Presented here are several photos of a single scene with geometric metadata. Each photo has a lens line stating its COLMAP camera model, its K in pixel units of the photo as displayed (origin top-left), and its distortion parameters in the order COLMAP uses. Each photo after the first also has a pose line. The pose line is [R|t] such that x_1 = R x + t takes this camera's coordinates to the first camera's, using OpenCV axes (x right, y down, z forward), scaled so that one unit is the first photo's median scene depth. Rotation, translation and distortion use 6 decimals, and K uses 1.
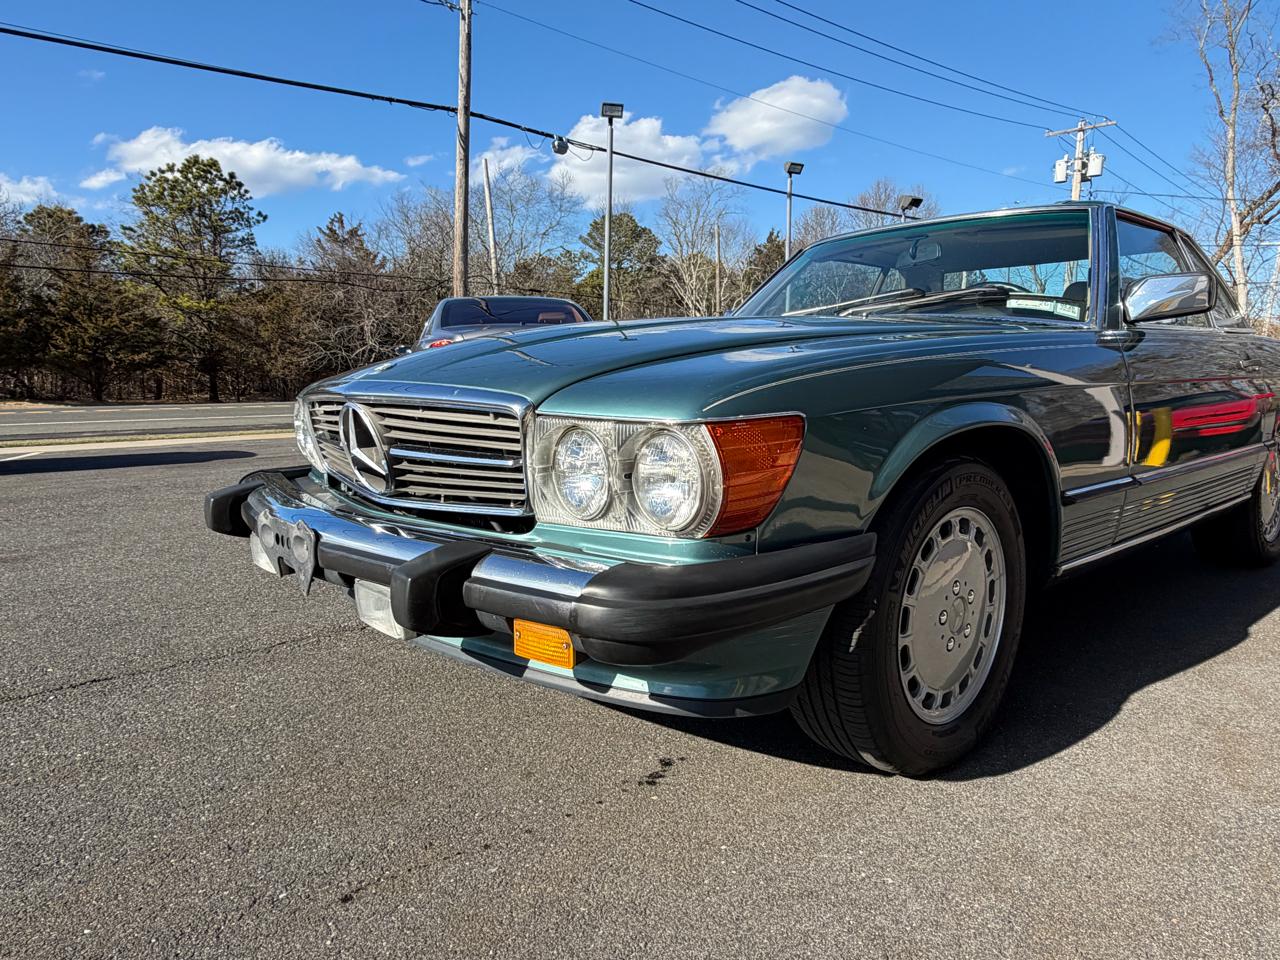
lens RADIAL K [[825.6, 0, 633.0], [0, 825.6, 479.4], [0, 0, 1]] dist [-0.000348, 0.002219]
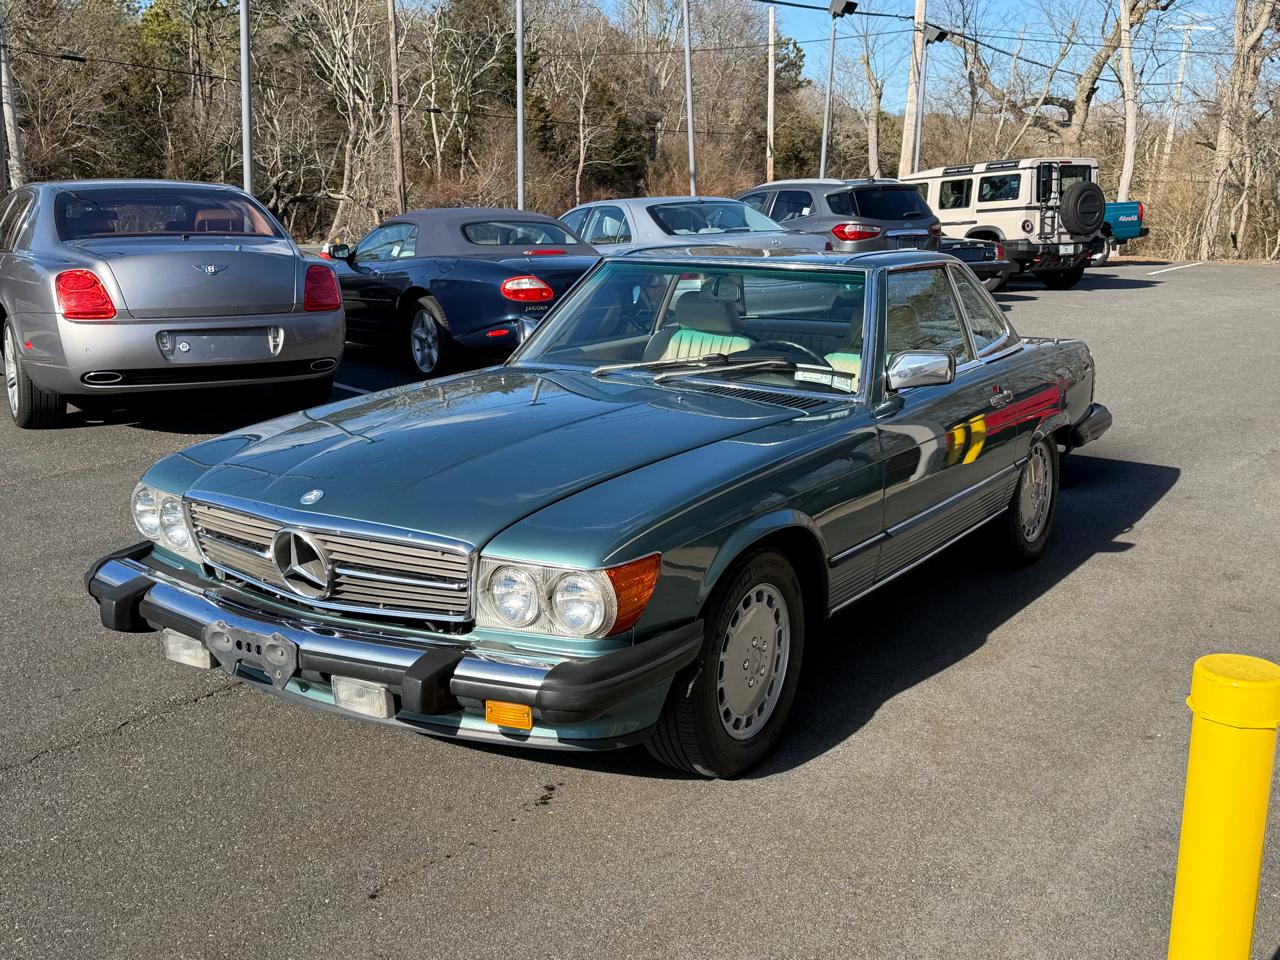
lens RADIAL K [[1346.4, 0, 640.0], [0, 1346.4, 480.0], [0, 0, 1]] dist [0.192176, -0.413917]
pose [[0.960076, -0.041902, 0.276584, -0.418750], [0.017970, 0.995914, 0.088500, -0.349955], [-0.279162, -0.079996, 0.956906, -1.121174]]
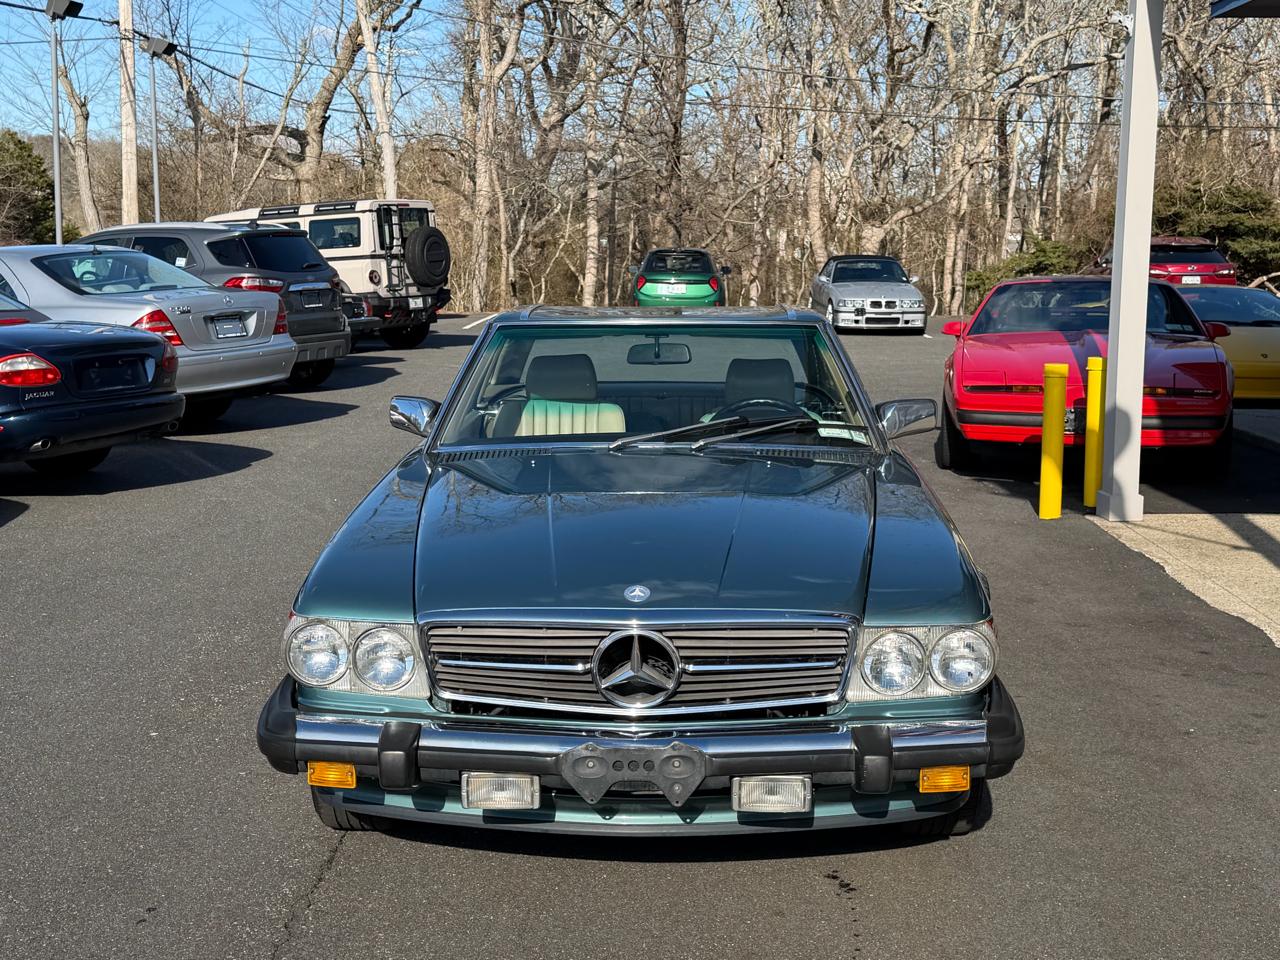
lens RADIAL K [[1680.0, 0, 640.0], [0, 1680.0, 480.0], [0, 0, 1]] dist [0.224011, -0.524476]
pose [[0.679377, -0.100970, 0.726810, -2.040467], [0.090155, 0.994469, 0.053882, -0.431709], [-0.728230, 0.028920, 0.684722, -0.577329]]
